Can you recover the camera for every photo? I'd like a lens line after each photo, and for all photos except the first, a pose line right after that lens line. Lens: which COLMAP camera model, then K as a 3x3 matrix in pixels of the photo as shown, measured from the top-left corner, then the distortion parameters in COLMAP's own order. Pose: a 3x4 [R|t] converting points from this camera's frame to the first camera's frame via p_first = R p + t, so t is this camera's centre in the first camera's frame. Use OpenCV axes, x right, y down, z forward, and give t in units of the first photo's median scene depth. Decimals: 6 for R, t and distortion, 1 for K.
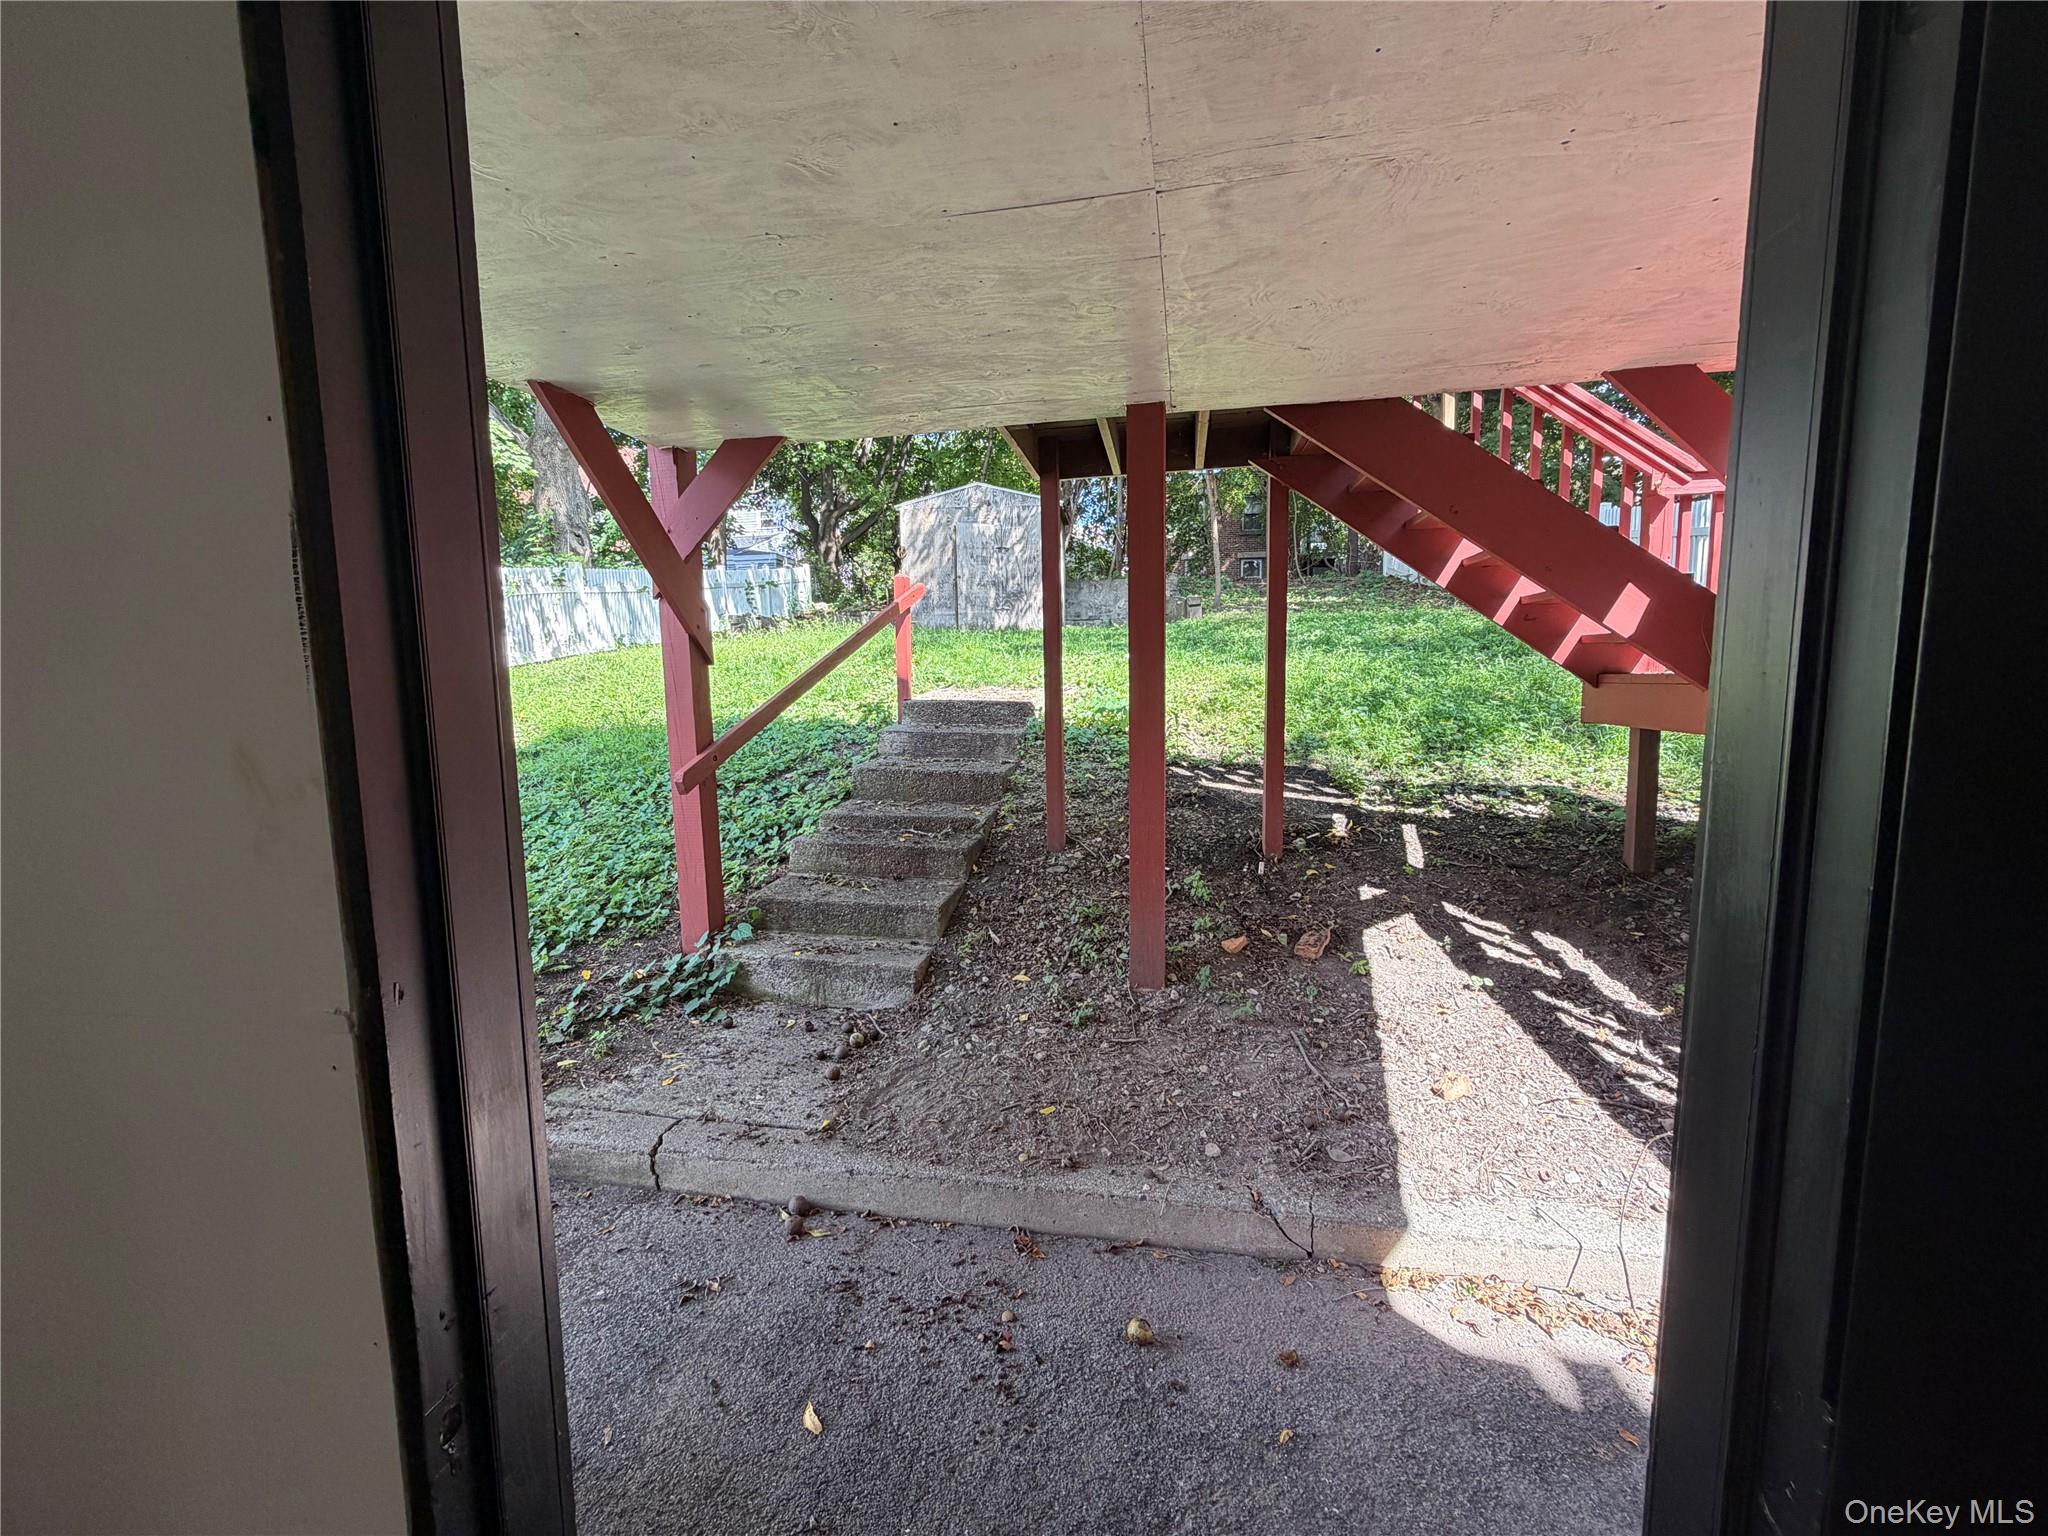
lens RADIAL K [[823.0, 0, 1020.7], [0, 823.0, 770.1], [0, 0, 1]] dist [-0.000451, 0.000712]
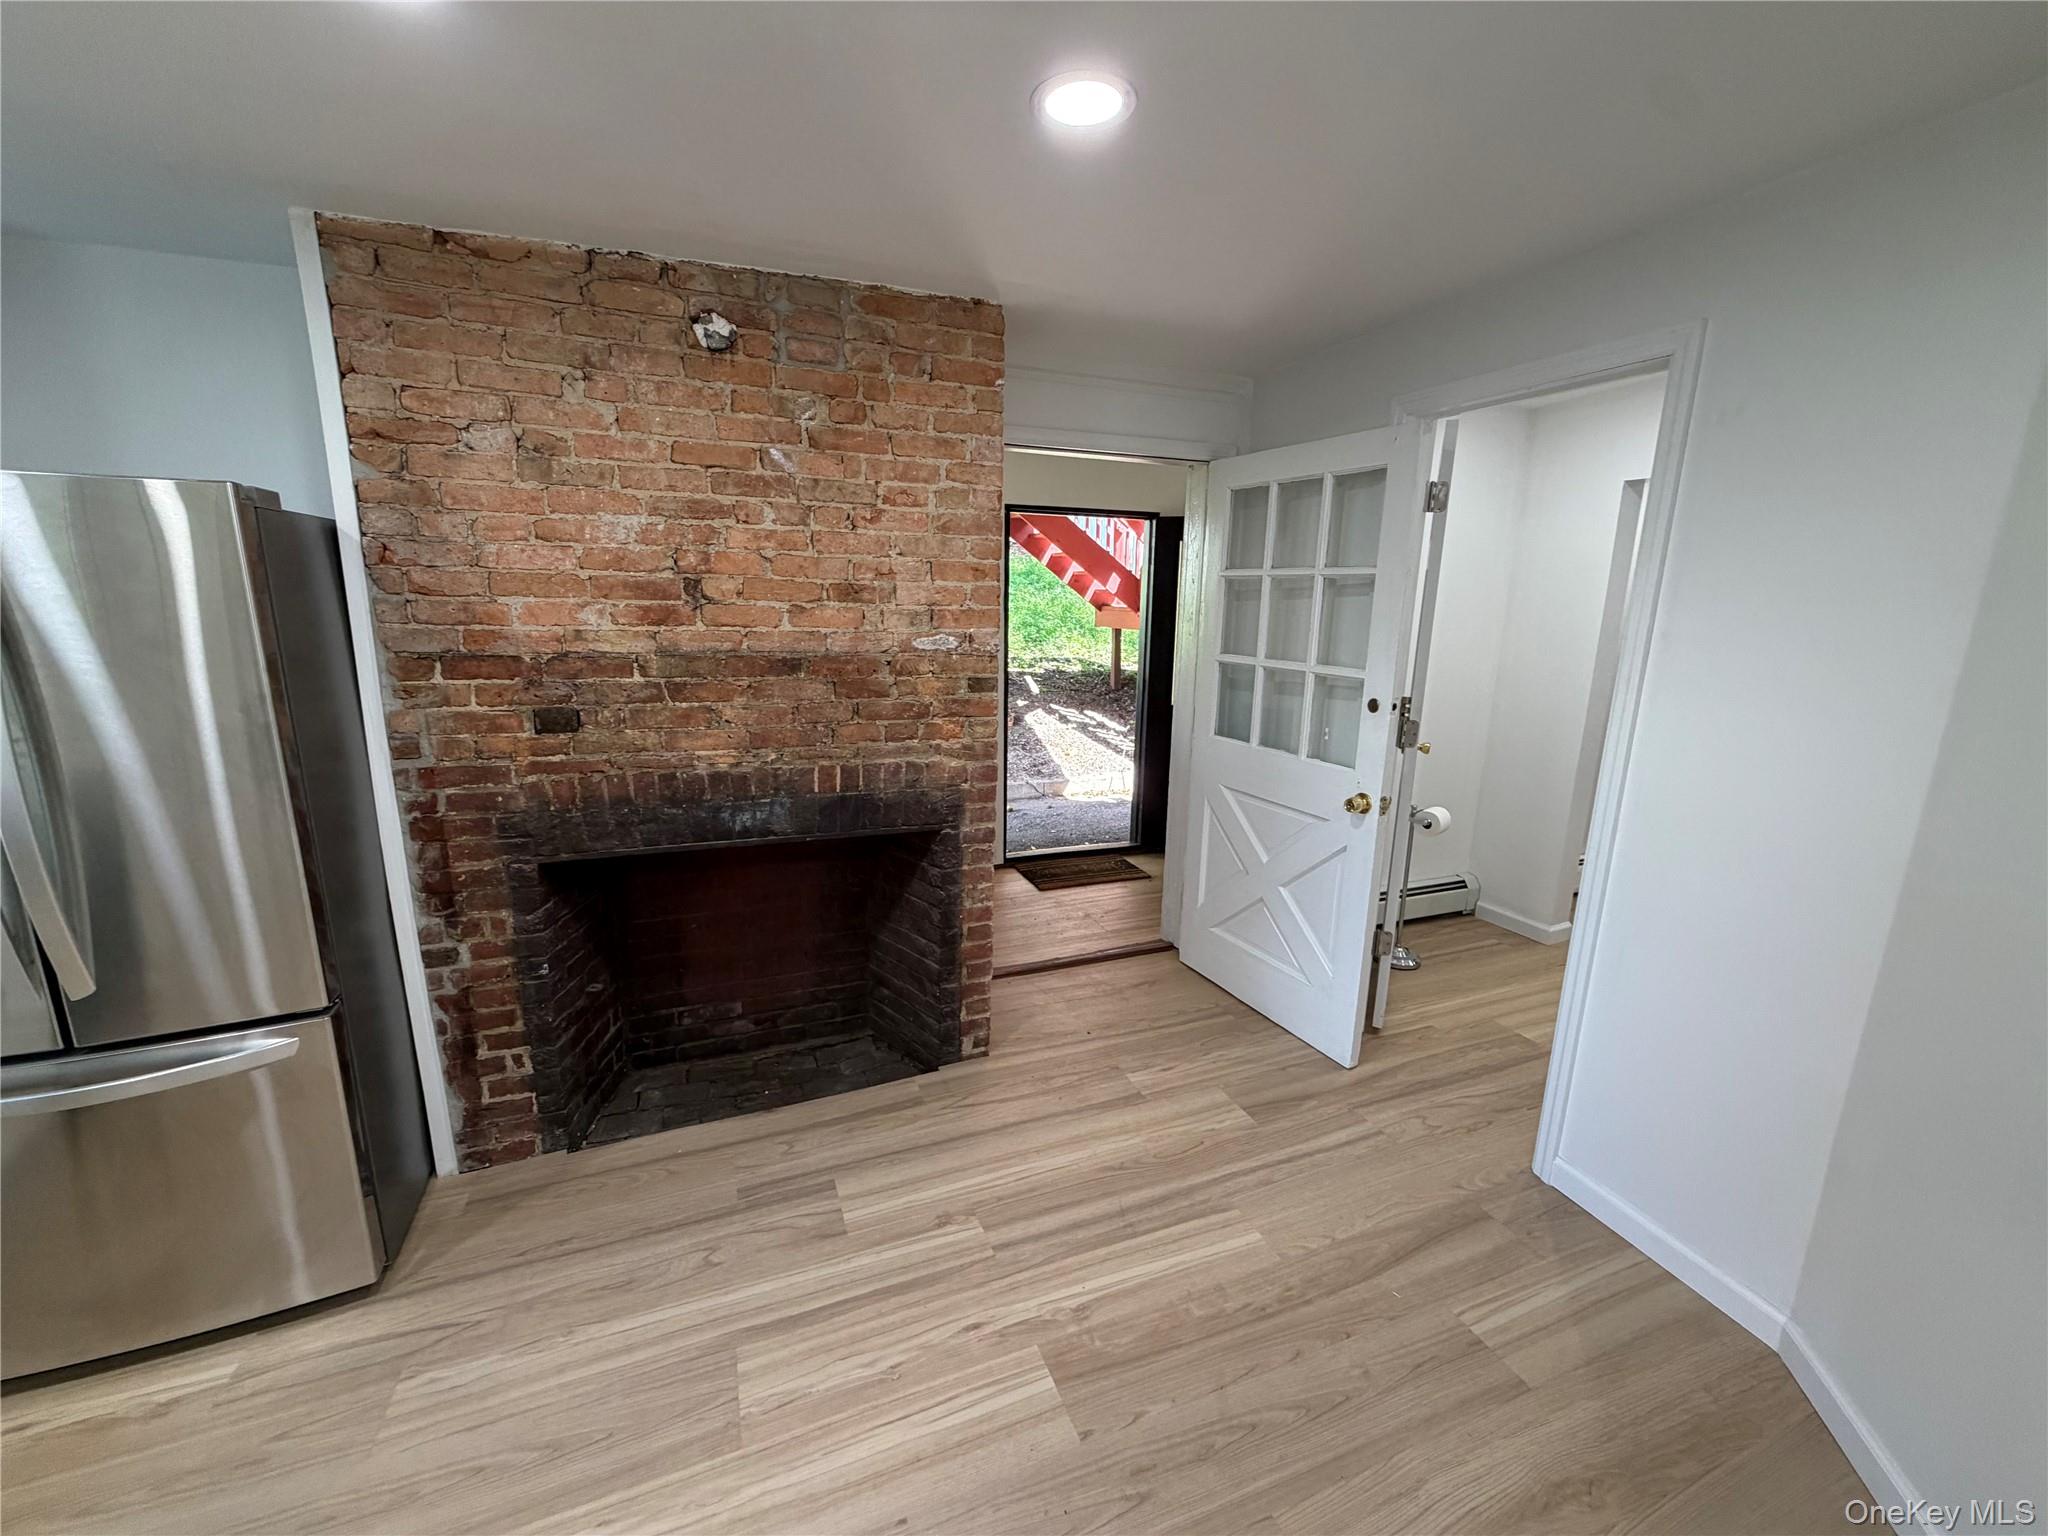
lens RADIAL K [[823.0, 0, 1027.2], [0, 823.0, 771.9], [0, 0, 1]] dist [-0.000451, 0.000712]
pose [[0.841062, -0.085867, 0.534080, -0.832853], [0.032569, 0.993568, 0.108453, 0.100714], [-0.539958, -0.073821, 0.838449, -0.966240]]
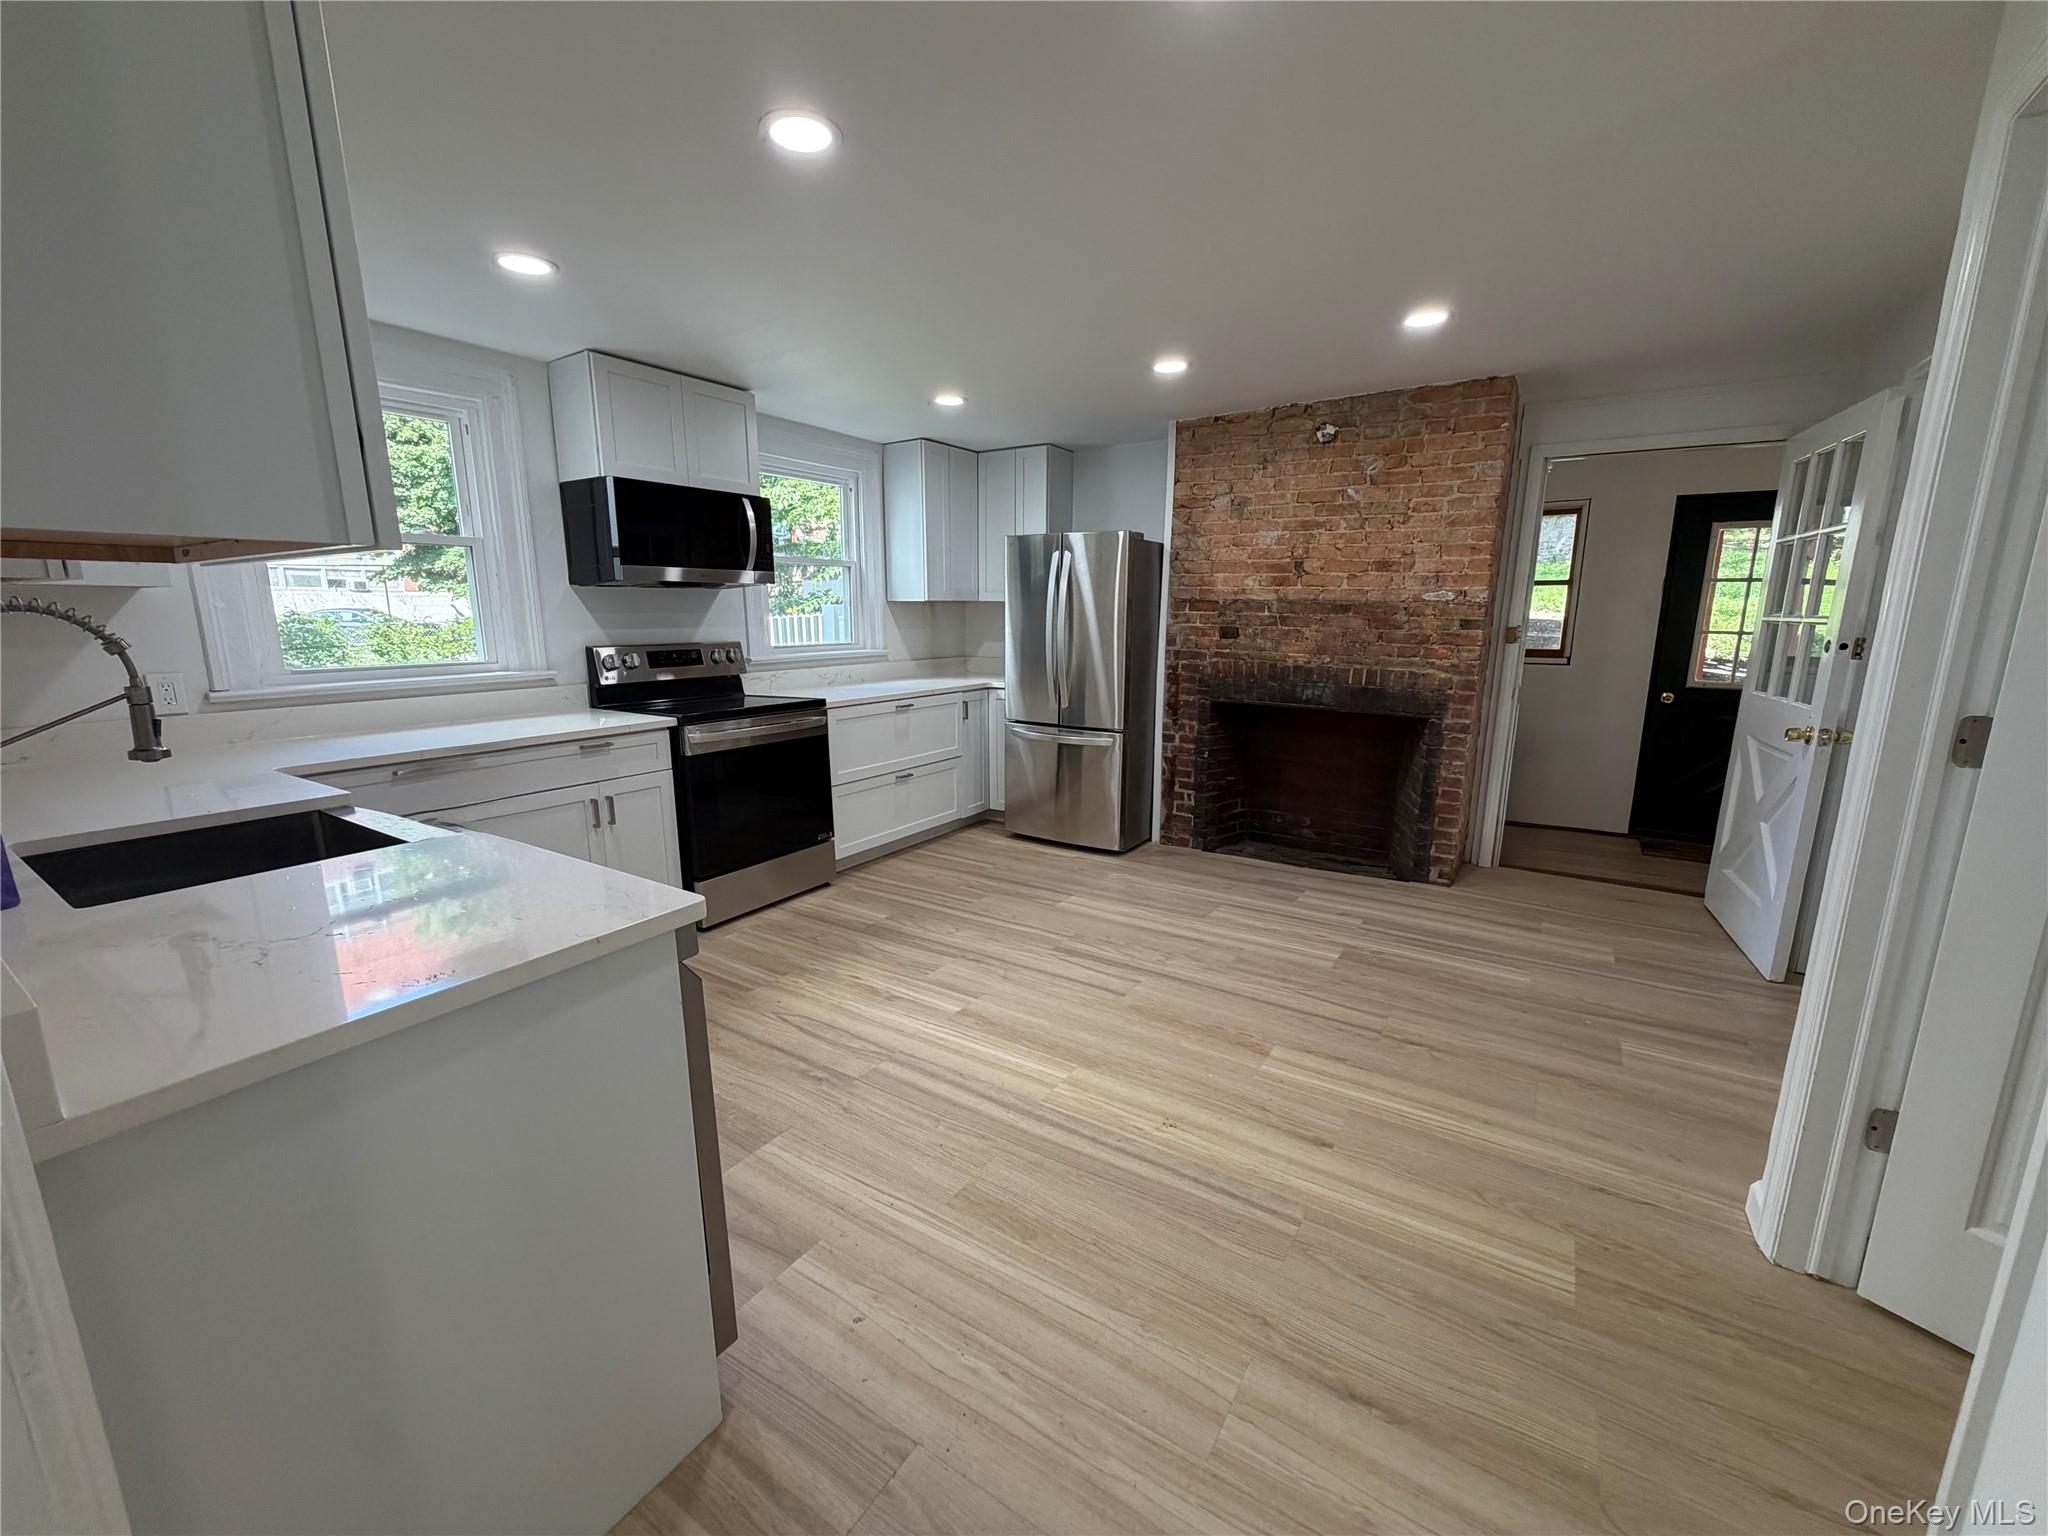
lens RADIAL K [[823.0, 0, 1025.5], [0, 823.0, 771.3], [0, 0, 1]] dist [-0.000451, 0.000712]
pose [[0.928650, 0.096390, -0.358214, -0.105893], [-0.065555, 0.993096, 0.097279, 0.520556], [0.365118, -0.066856, 0.928558, -2.980492]]
